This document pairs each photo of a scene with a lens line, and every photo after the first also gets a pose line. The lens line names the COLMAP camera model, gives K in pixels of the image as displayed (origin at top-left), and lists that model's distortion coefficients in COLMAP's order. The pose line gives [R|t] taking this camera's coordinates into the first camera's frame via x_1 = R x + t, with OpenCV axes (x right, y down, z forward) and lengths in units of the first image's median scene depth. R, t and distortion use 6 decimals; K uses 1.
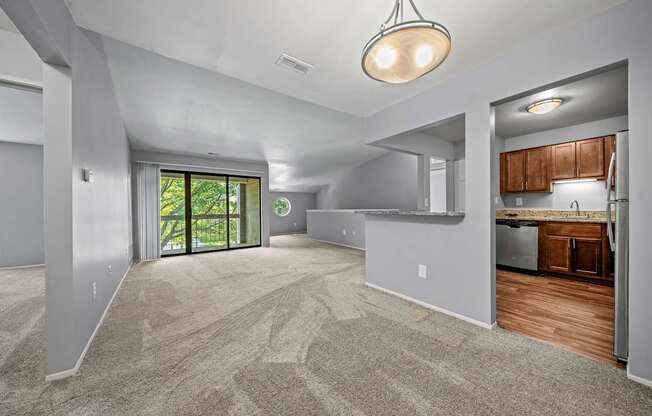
lens RADIAL K [[231.7, 0, 326.0], [0, 231.7, 208.0], [0, 0, 1]] dist [-0.001666, -0.000111]
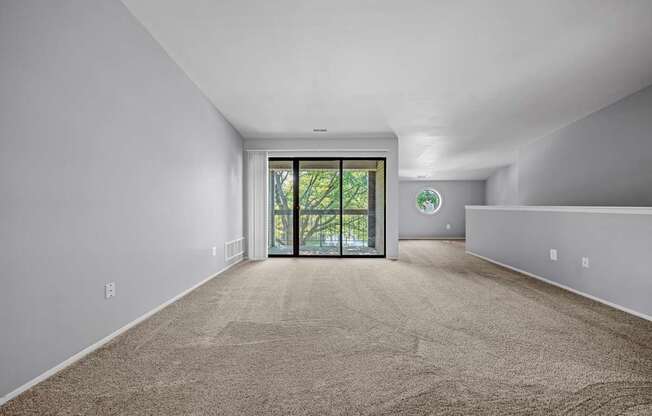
lens RADIAL K [[231.7, 0, 326.0], [0, 231.7, 208.0], [0, 0, 1]] dist [-0.001666, -0.000111]
pose [[0.792921, 0.019288, -0.609019, -0.001615], [-0.006747, 0.999716, 0.022876, 0.002224], [0.609287, -0.014030, 0.792826, 0.344110]]
